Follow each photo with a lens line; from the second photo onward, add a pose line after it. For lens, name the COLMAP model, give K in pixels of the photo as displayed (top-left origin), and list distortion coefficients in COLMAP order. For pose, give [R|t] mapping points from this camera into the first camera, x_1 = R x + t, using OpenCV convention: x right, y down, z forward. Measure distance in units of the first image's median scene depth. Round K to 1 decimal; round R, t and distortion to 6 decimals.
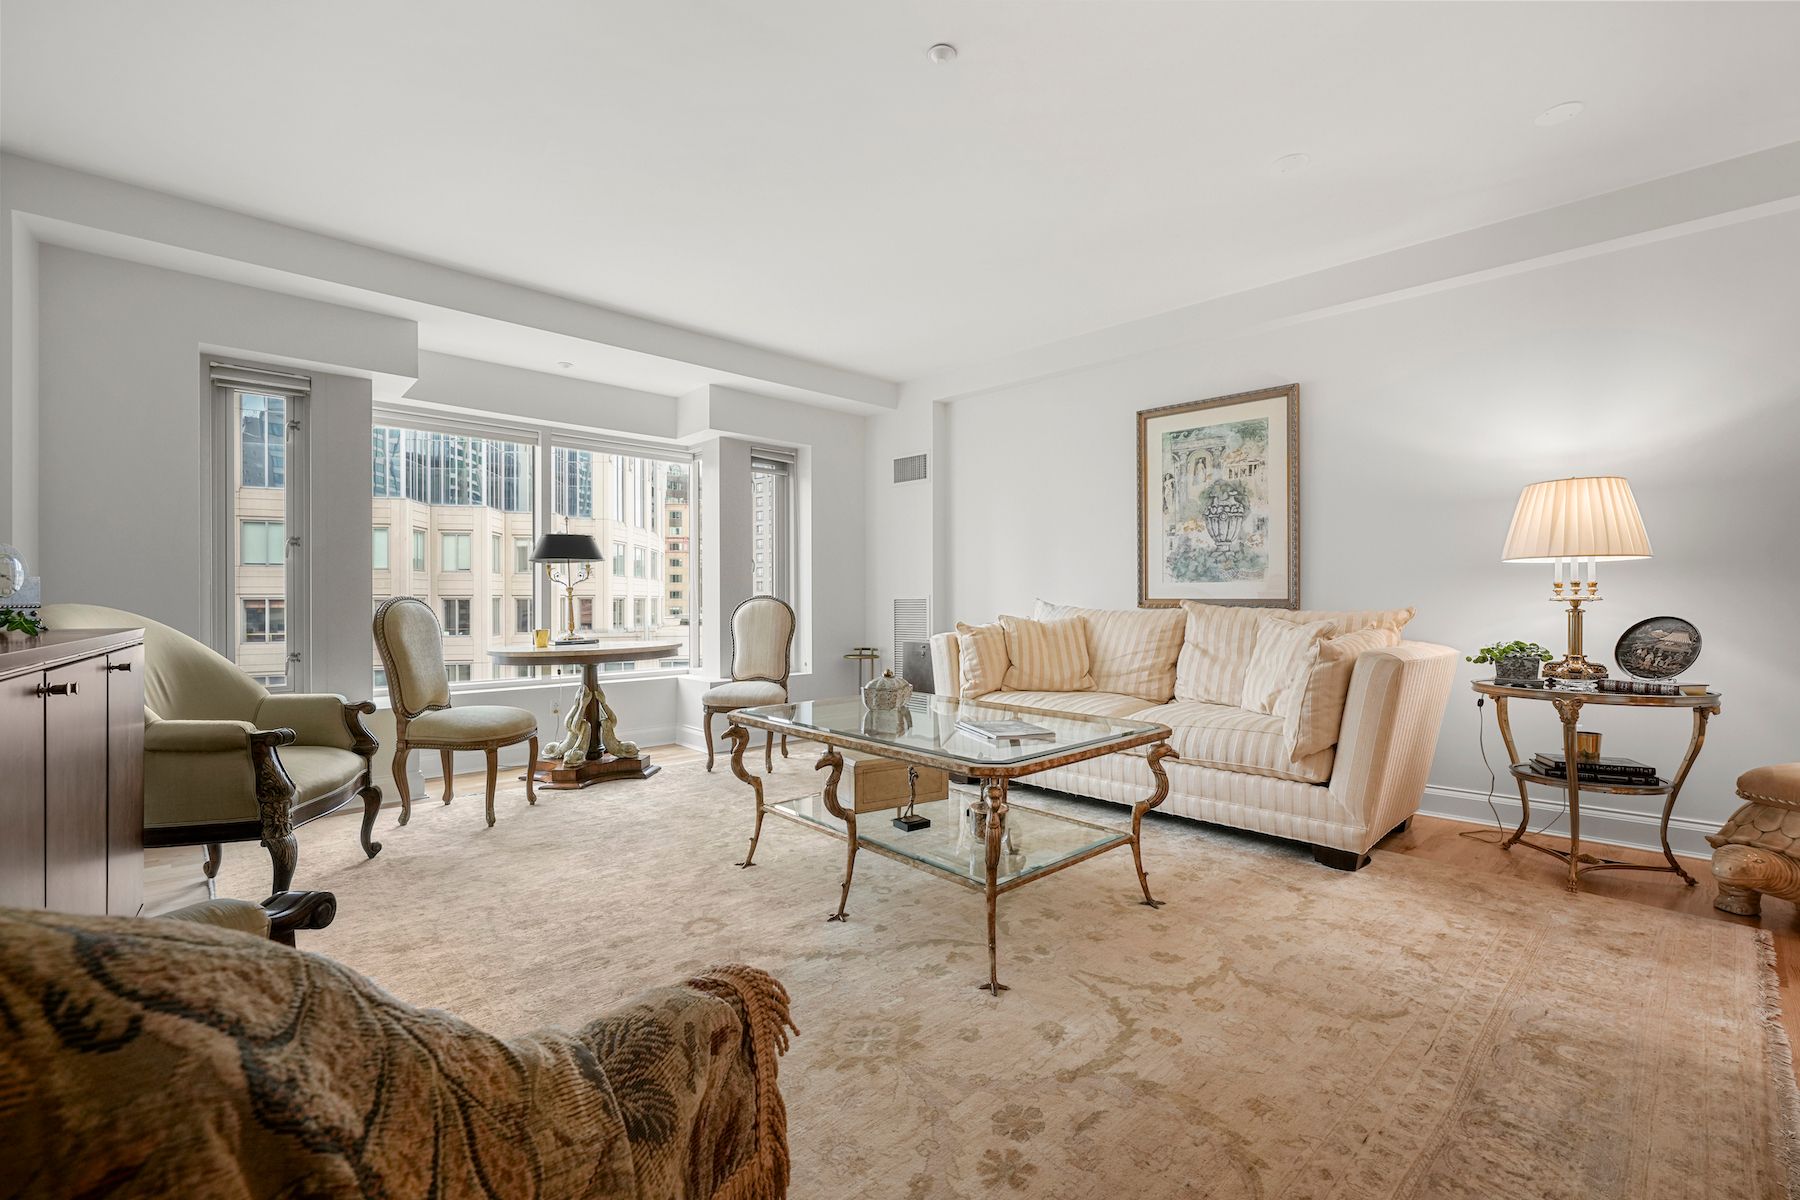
lens RADIAL K [[756.2, 0, 898.9], [0, 756.2, 600.5], [0, 0, 1]] dist [-0.000682, 0.000271]
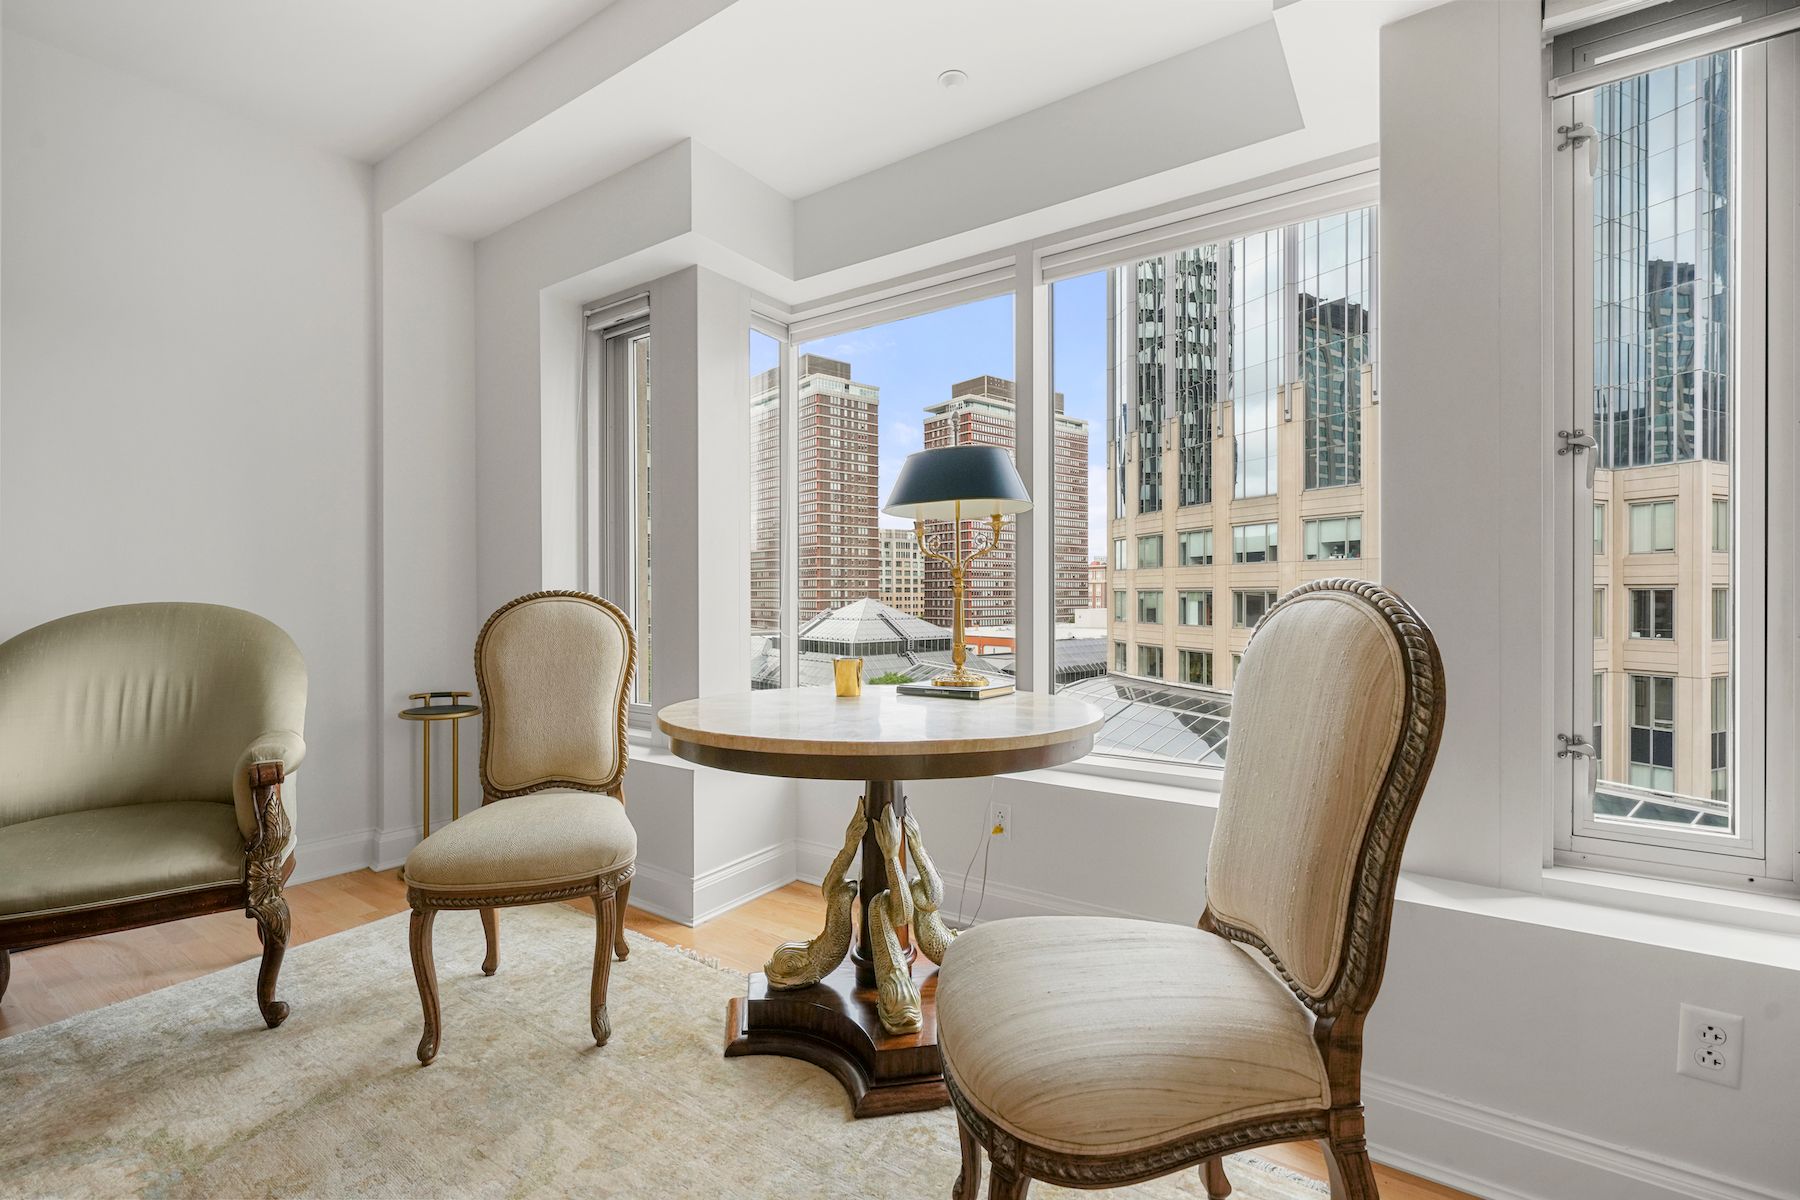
lens RADIAL K [[785.1, 0, 900.0], [0, 785.1, 600.0], [0, 0, 1]] dist [0.001348, -0.000217]
pose [[0.233331, 0.008119, -0.972363, 0.017013], [0.002427, 0.999957, 0.008931, -0.002472], [0.972394, -0.004444, 0.233301, 0.966082]]
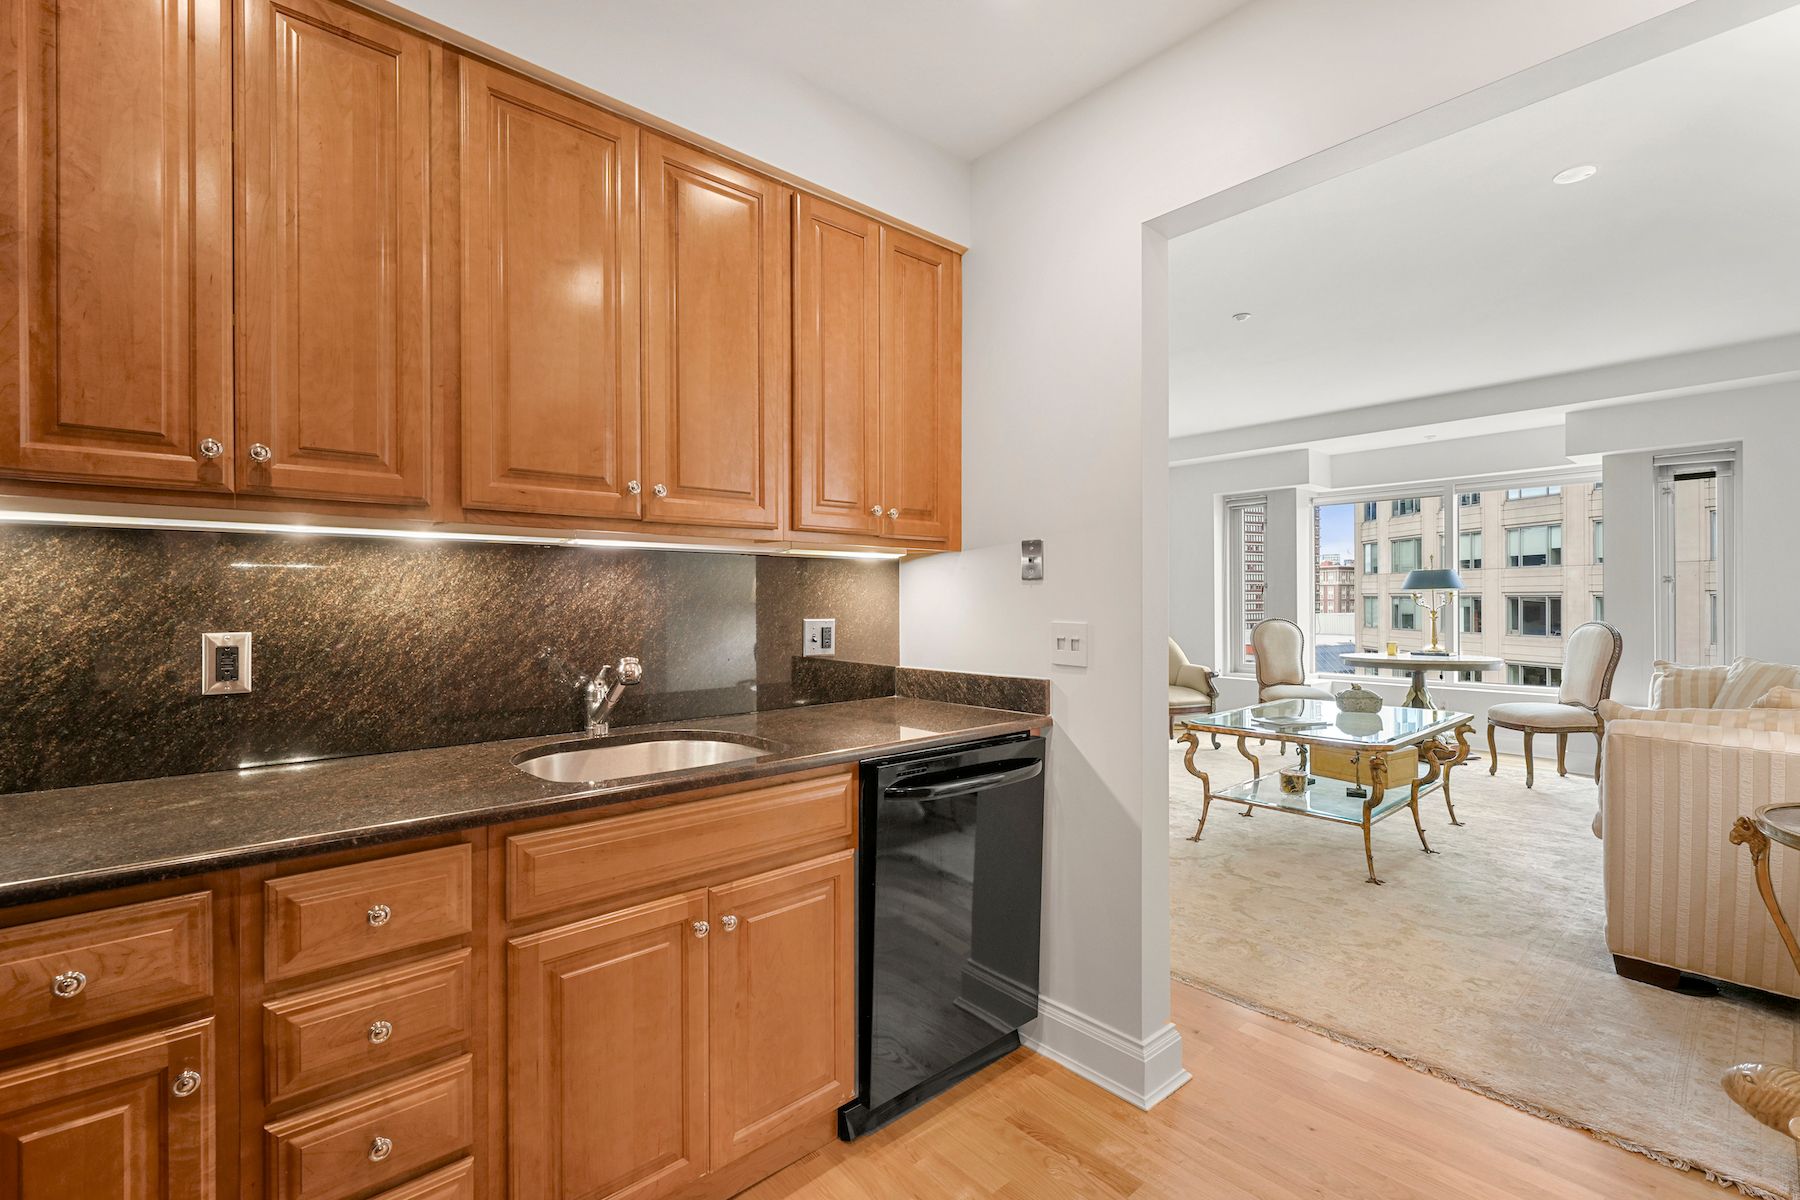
lens RADIAL K [[786.8, 0, 901.9], [0, 786.8, 602.6], [0, 0, 1]] dist [-0.000303, -0.000049]
pose [[-0.013618, 0.005938, -0.999890, 1.017366], [0.006405, 0.999962, 0.005852, -0.049950], [0.999887, -0.006325, -0.013655, 0.138060]]
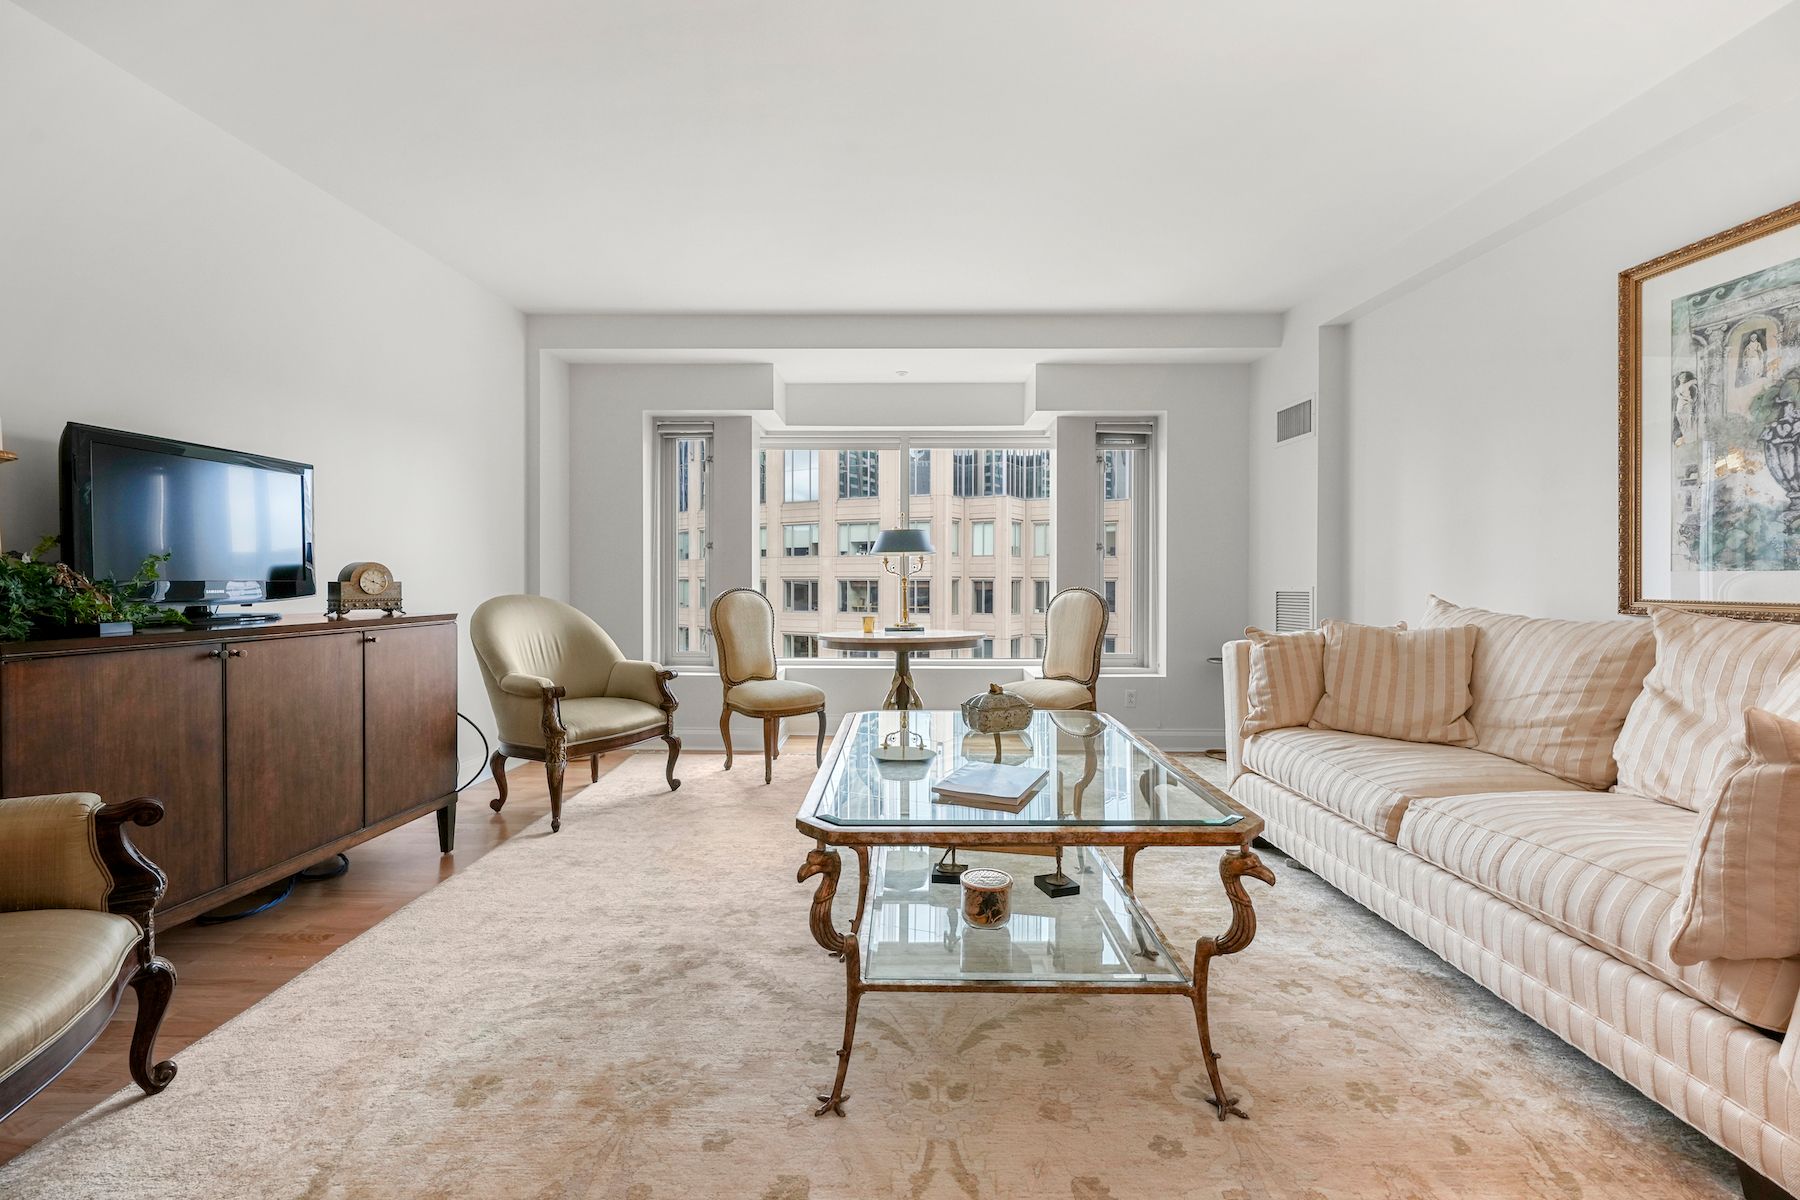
lens RADIAL K [[756.6, 0, 900.7], [0, 756.6, 587.7], [0, 0, 1]] dist [-0.002088, 0.000119]
pose [[0.731641, 0.008800, -0.681633, 0.339001], [-0.003365, 0.999951, 0.009297, -0.015756], [0.681681, -0.004508, 0.731635, 0.228274]]
